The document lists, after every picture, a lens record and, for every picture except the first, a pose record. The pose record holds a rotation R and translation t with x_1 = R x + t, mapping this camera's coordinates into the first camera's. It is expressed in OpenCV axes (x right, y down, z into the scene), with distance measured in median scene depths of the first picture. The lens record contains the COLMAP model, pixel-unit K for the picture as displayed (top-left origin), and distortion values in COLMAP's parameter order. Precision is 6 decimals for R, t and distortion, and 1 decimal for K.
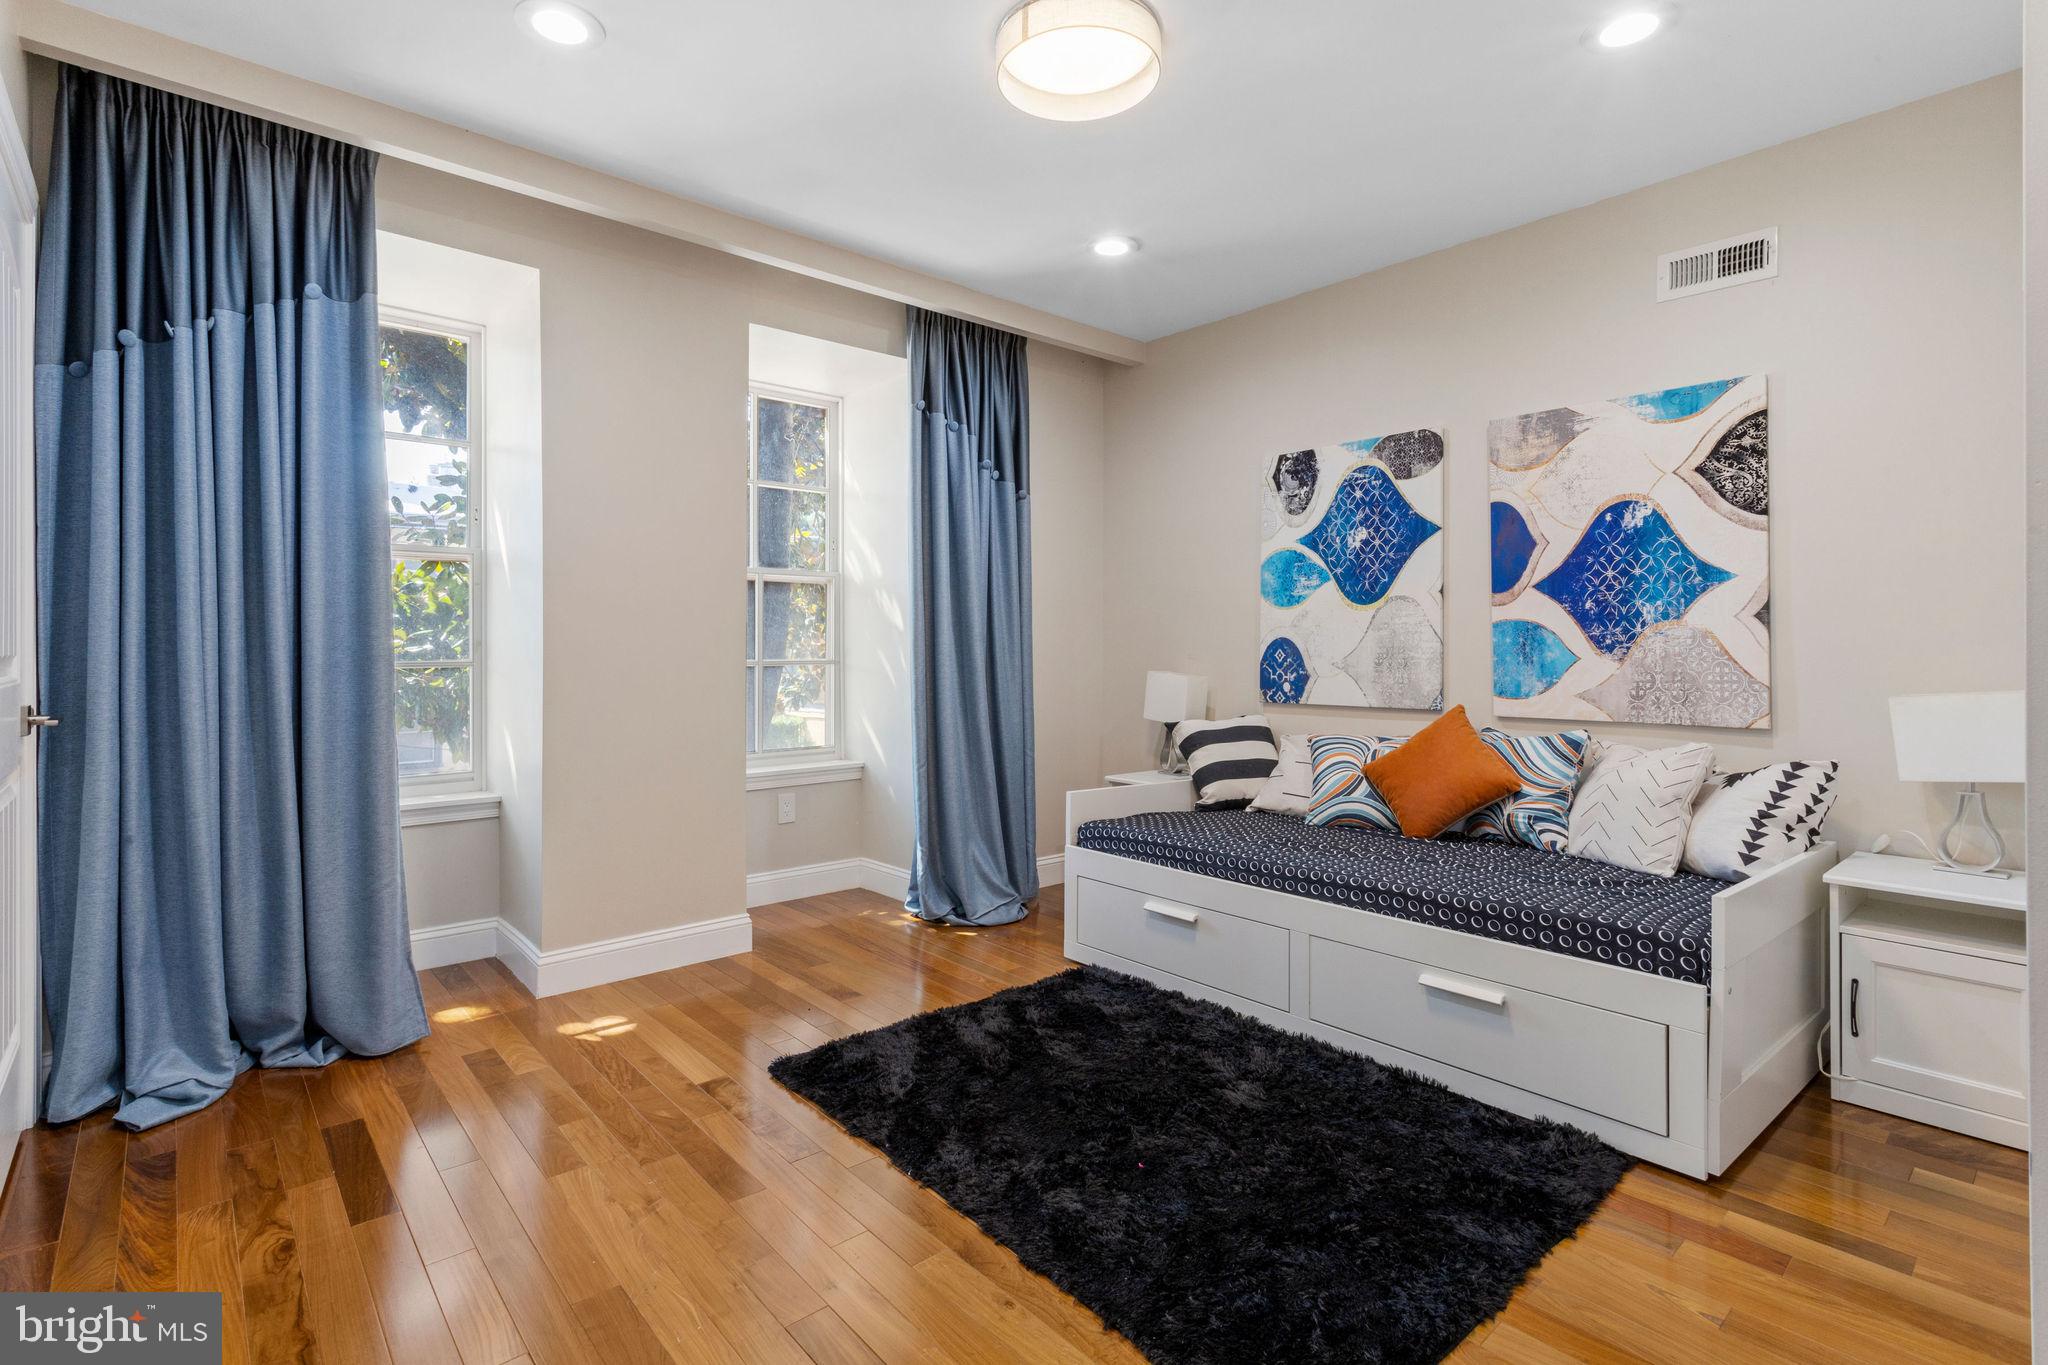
lens RADIAL K [[975.1, 0, 1021.2], [0, 975.1, 669.4], [0, 0, 1]] dist [0.004075, 0.000081]
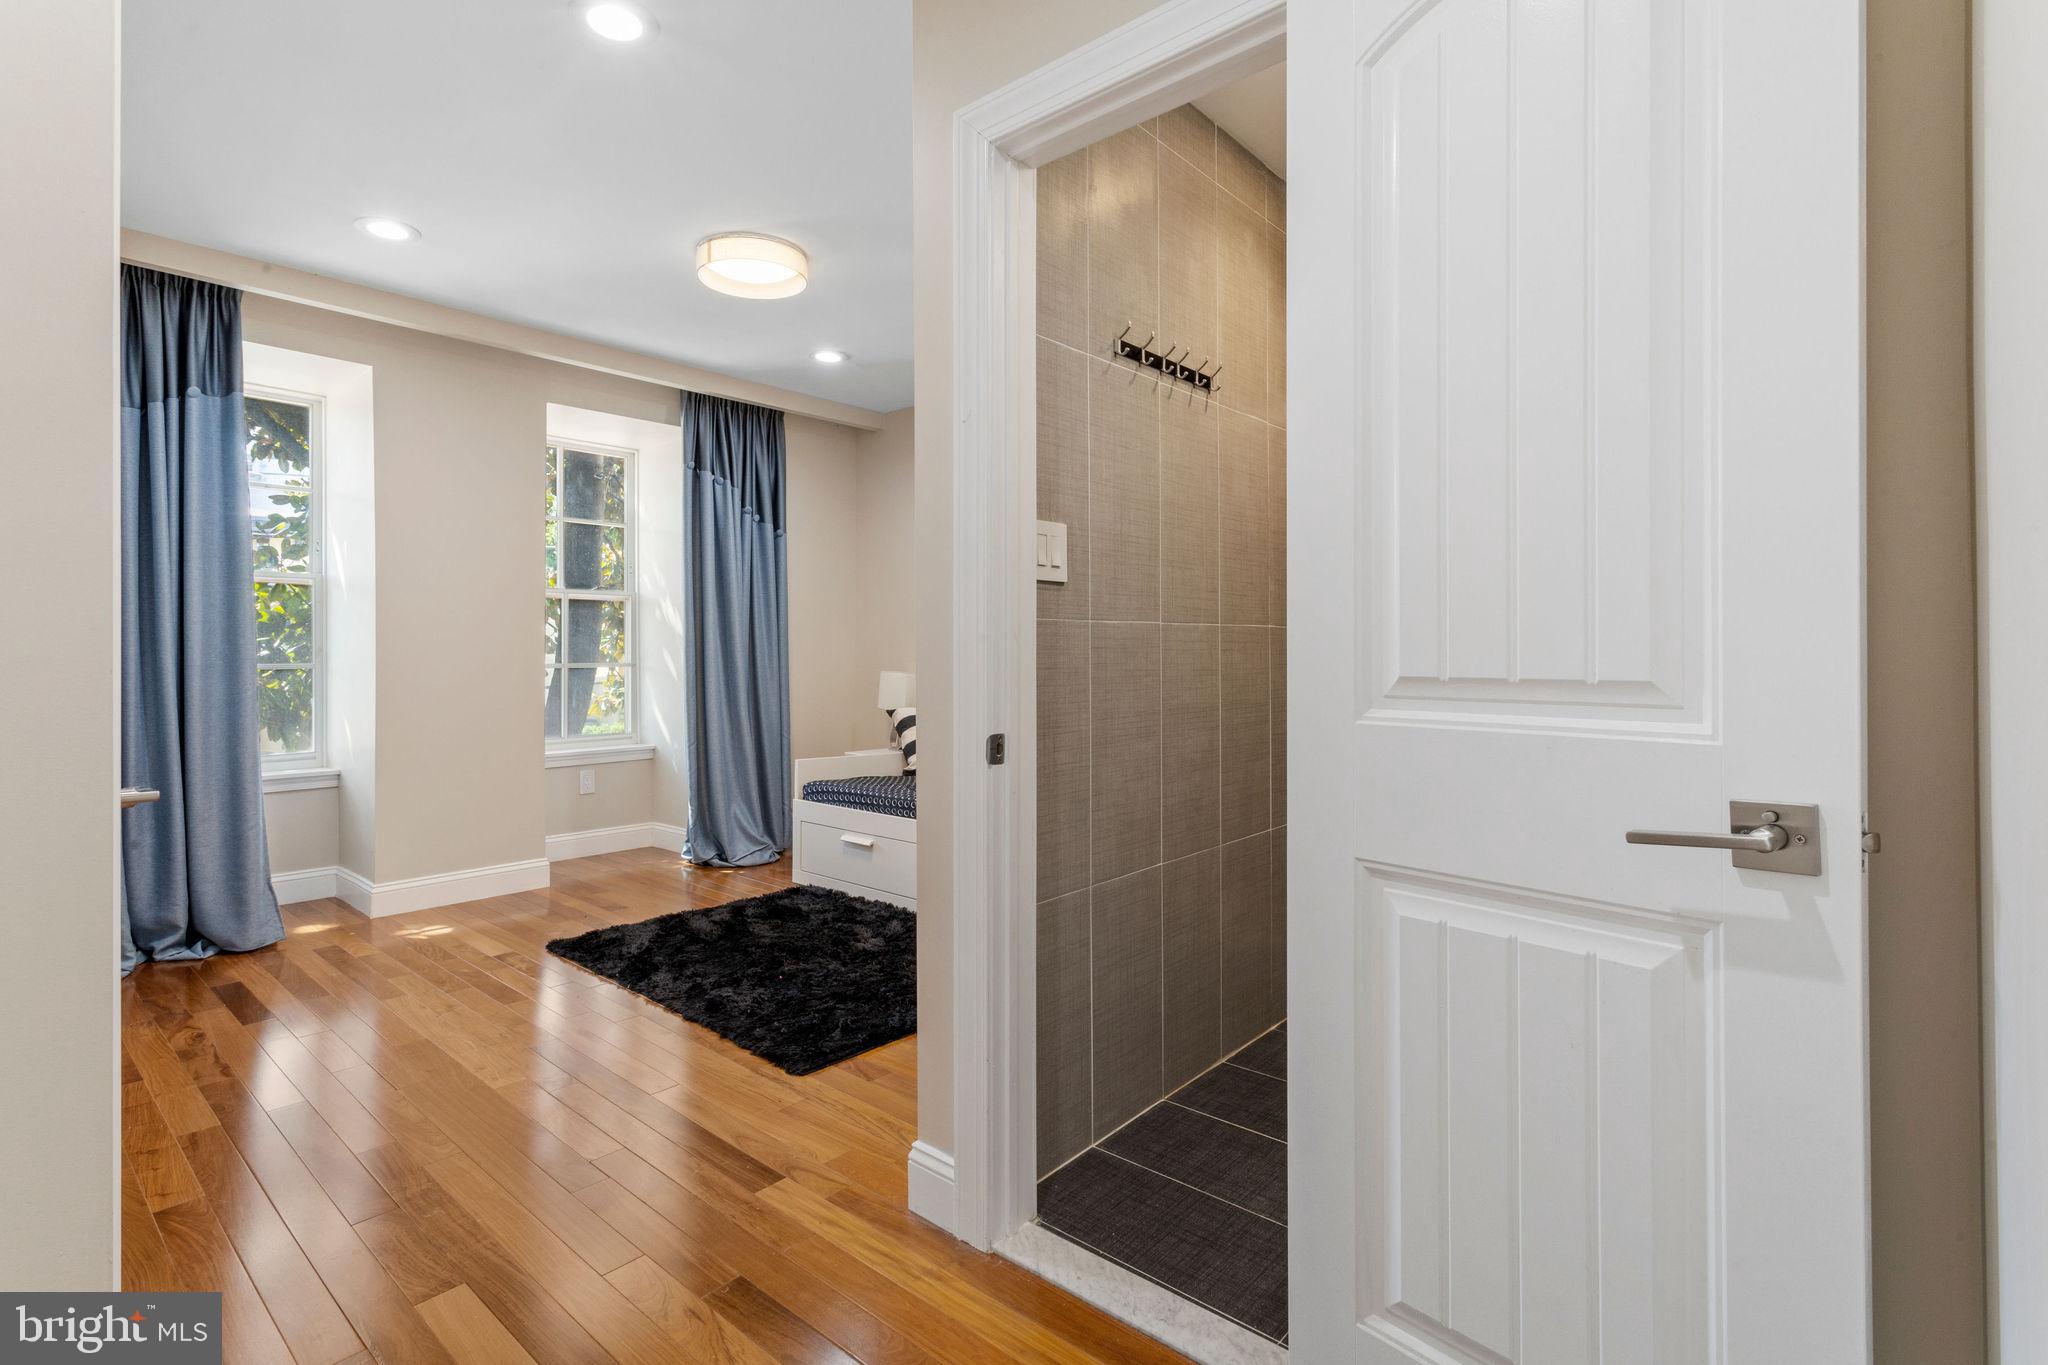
lens RADIAL K [[975.1, 0, 1024.4], [0, 975.1, 674.2], [0, 0, 1]] dist [0.004075, 0.000081]
pose [[0.991488, -0.002968, 0.130165, 0.206837], [0.003159, 0.999994, -0.001257, 0.010888], [-0.130160, 0.001658, 0.991492, -0.421842]]
